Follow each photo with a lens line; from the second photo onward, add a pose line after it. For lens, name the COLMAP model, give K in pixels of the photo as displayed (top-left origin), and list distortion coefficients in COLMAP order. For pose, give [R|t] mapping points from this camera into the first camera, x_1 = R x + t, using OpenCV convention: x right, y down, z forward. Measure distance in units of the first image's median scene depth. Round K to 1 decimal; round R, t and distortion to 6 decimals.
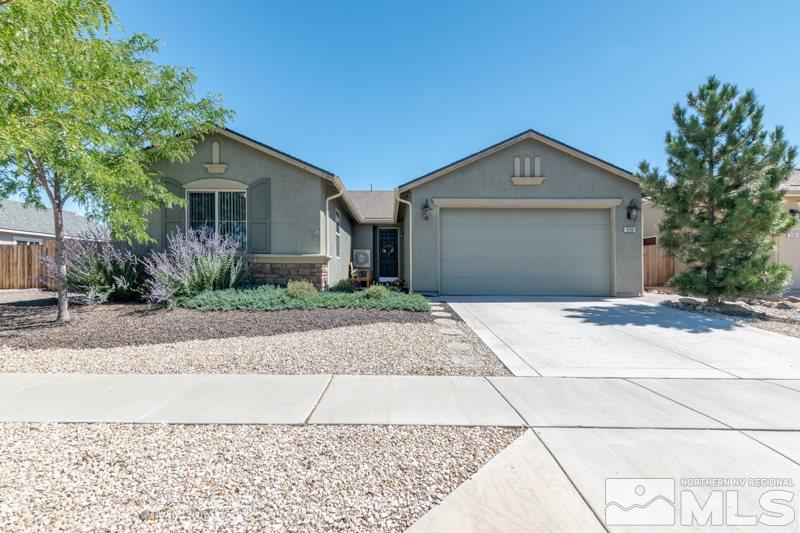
lens RADIAL K [[313.6, 0, 401.0], [0, 313.6, 254.0], [0, 0, 1]] dist [-0.019682, -0.000031]
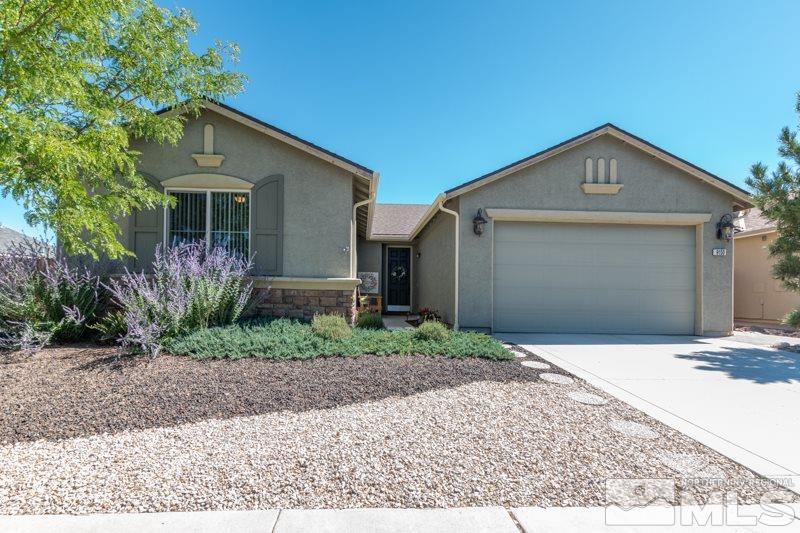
lens RADIAL K [[356.7, 0, 401.6], [0, 356.7, 269.8], [0, 0, 1]] dist [0.003467, 0.000277]
pose [[0.999509, 0.014458, 0.027795, -0.165553], [-0.013881, 0.999686, -0.020844, -0.002846], [-0.028087, 0.020448, 0.999396, 0.150760]]
